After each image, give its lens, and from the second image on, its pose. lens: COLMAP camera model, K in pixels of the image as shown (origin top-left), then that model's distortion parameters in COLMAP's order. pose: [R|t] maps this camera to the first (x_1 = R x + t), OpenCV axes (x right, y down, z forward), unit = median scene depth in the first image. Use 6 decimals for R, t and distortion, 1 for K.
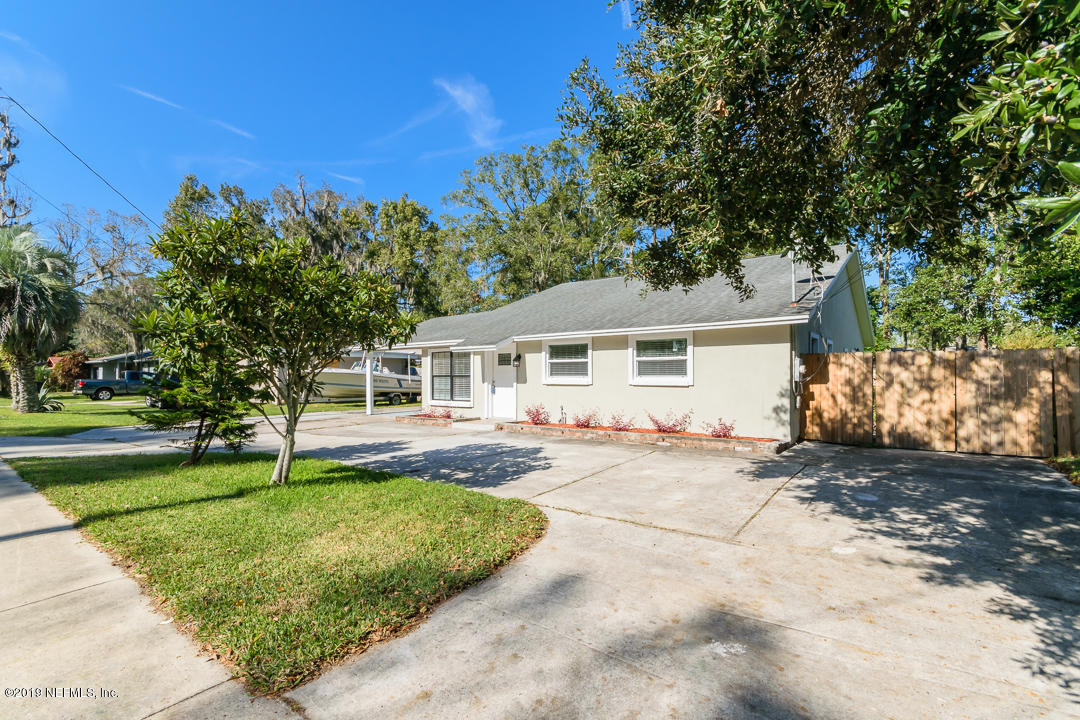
lens RADIAL K [[485.8, 0, 535.6], [0, 485.8, 340.0], [0, 0, 1]] dist [0.001177, -0.000062]
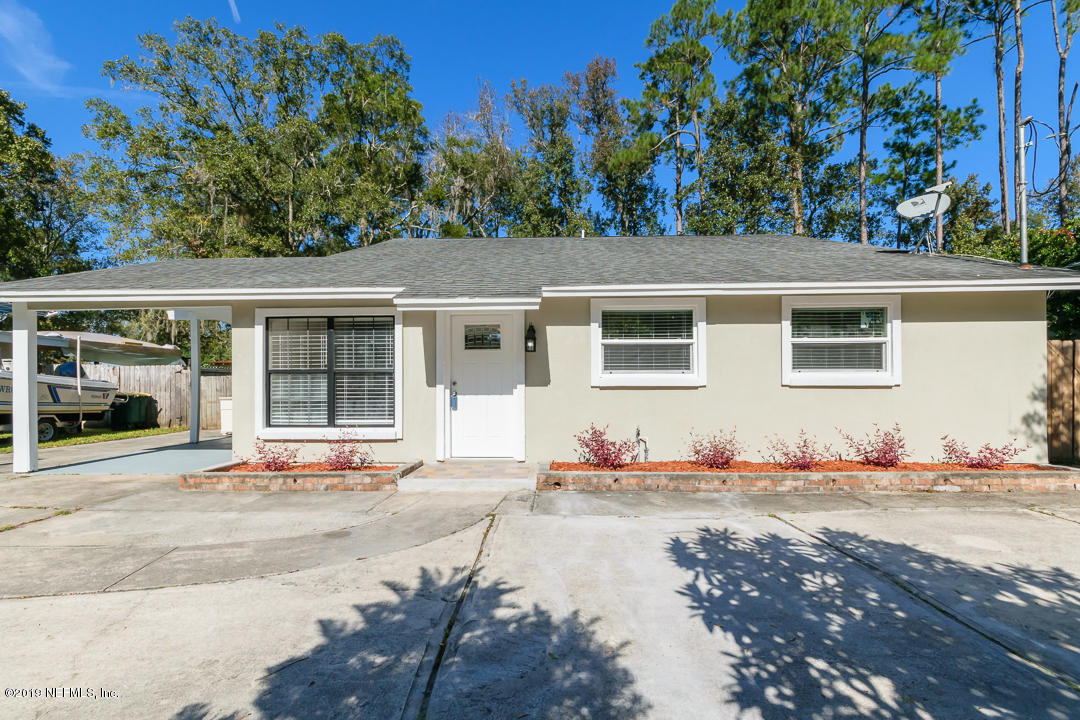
lens RADIAL K [[513.4, 0, 536.4], [0, 513.4, 366.8], [0, 0, 1]] dist [0.007325, -0.000426]
pose [[0.814869, 0.021828, 0.579235, -0.362202], [-0.040677, 0.998980, 0.019580, 0.065486], [-0.578217, -0.039517, 0.814926, 0.629427]]
